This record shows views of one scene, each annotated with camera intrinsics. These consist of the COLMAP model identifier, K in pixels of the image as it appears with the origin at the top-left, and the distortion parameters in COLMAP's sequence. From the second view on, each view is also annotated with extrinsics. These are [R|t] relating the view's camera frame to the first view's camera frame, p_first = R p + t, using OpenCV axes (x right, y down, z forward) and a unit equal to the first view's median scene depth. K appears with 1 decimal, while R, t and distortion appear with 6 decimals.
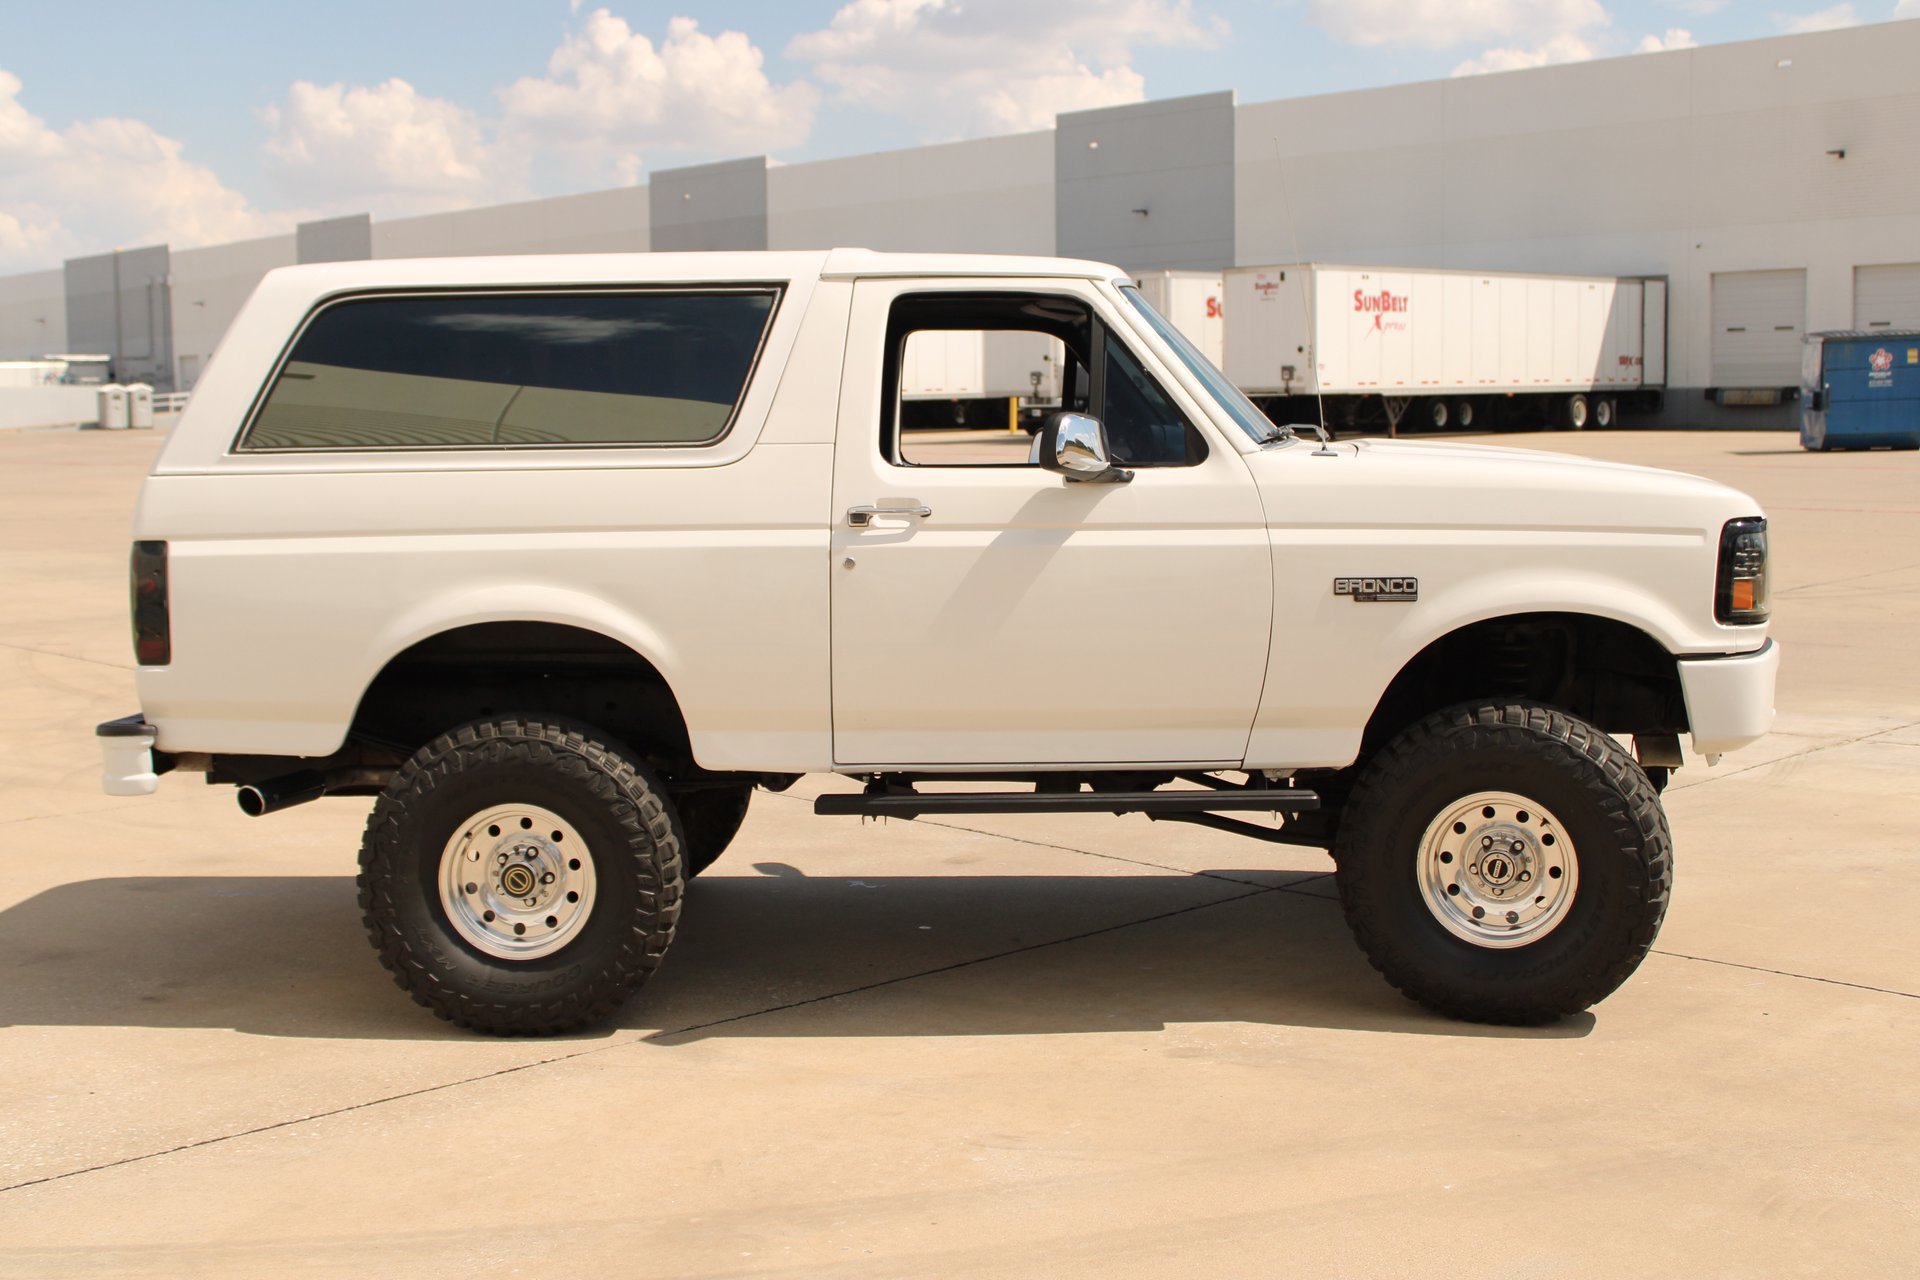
lens RADIAL K [[2242.9, 0, 949.7], [0, 2242.9, 627.6], [0, 0, 1]] dist [-0.090577, 0.078490]
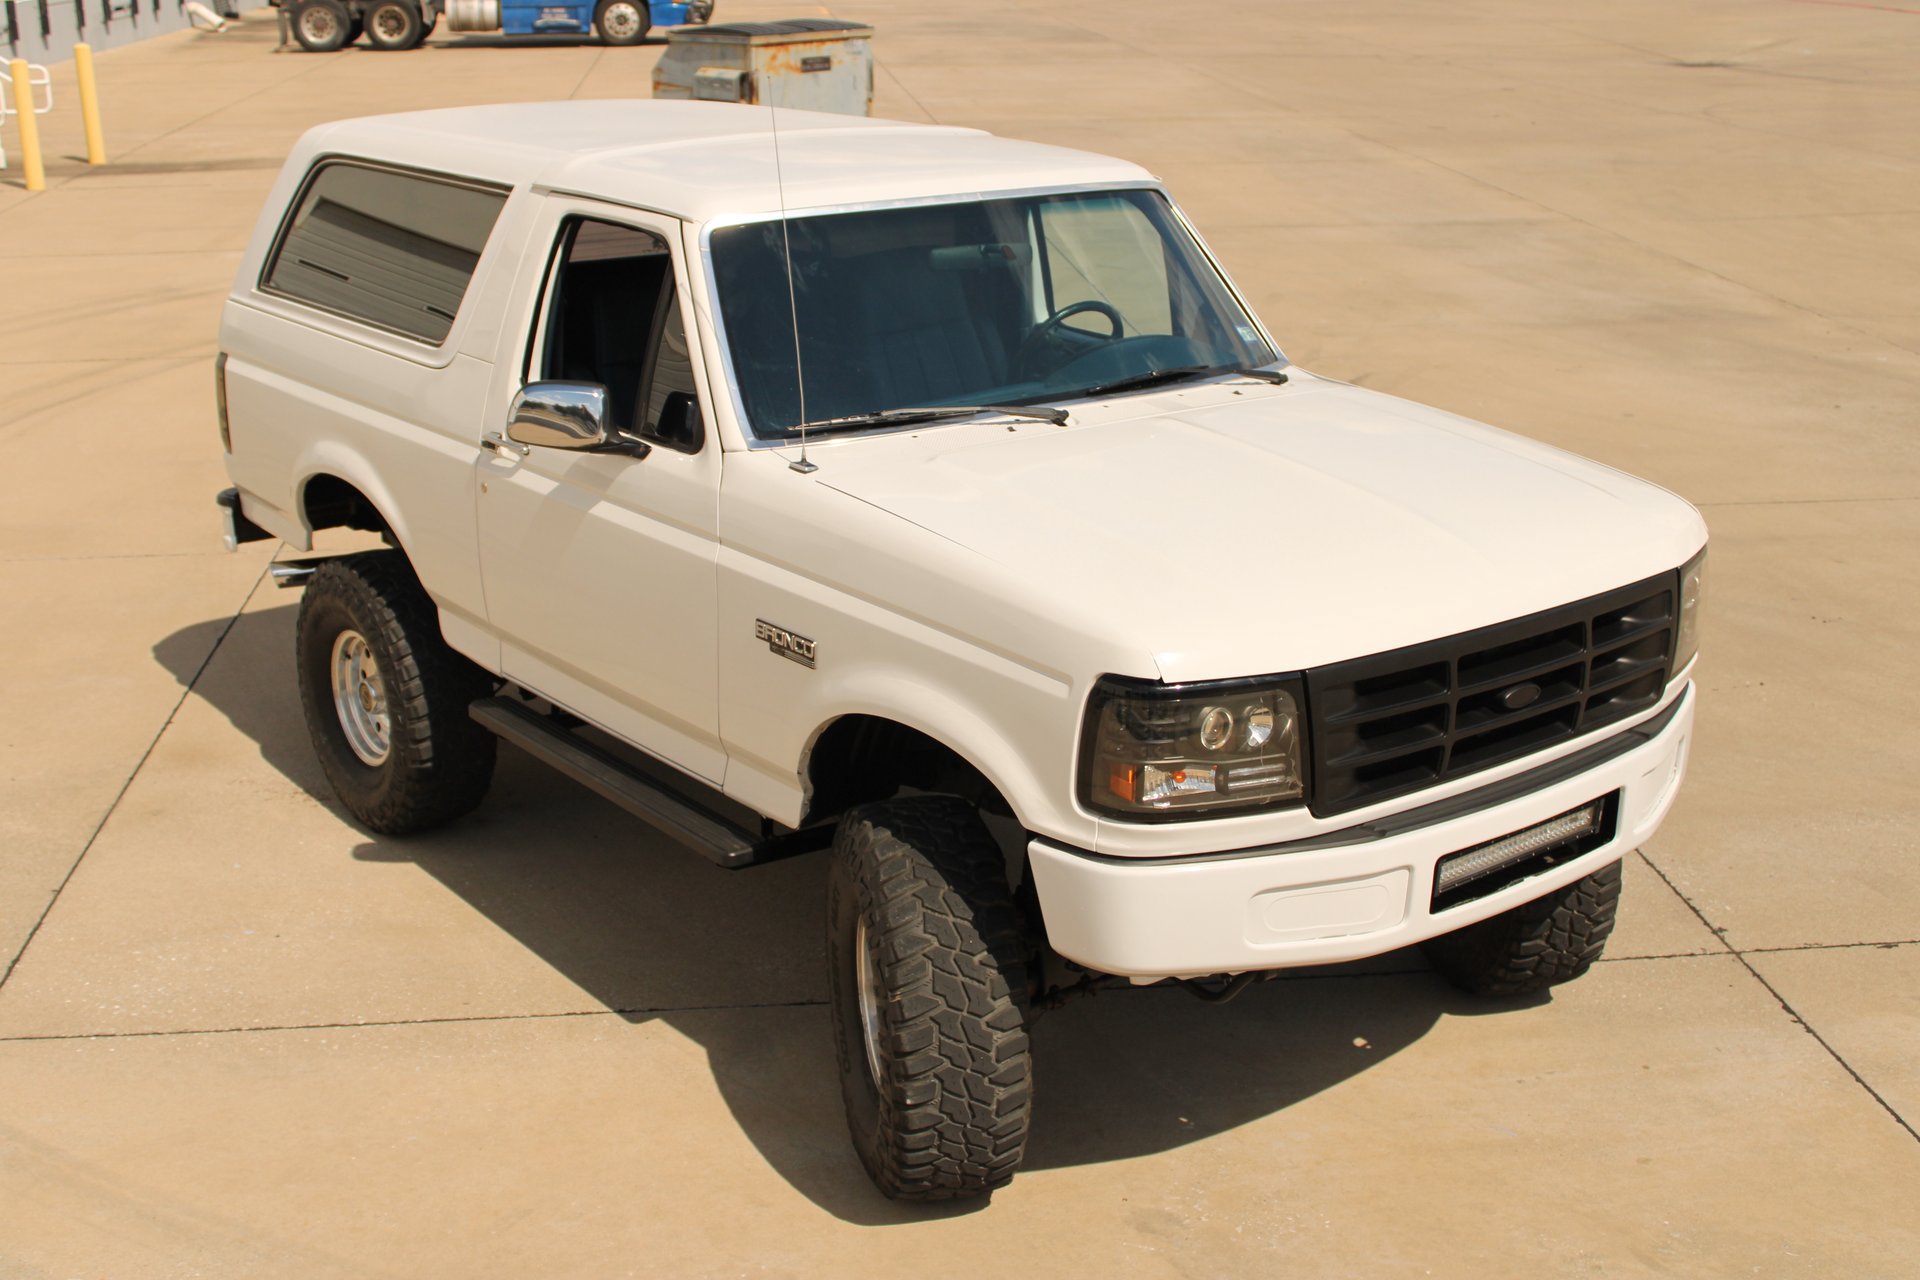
lens RADIAL K [[2252.0, 0, 950.9], [0, 2252.0, 665.2], [0, 0, 1]] dist [-0.079187, 0.039817]
pose [[0.633718, 0.257908, -0.729304, 0.832836], [-0.075903, 0.958967, 0.273170, -0.239898], [0.769831, -0.117756, 0.627291, 0.513850]]
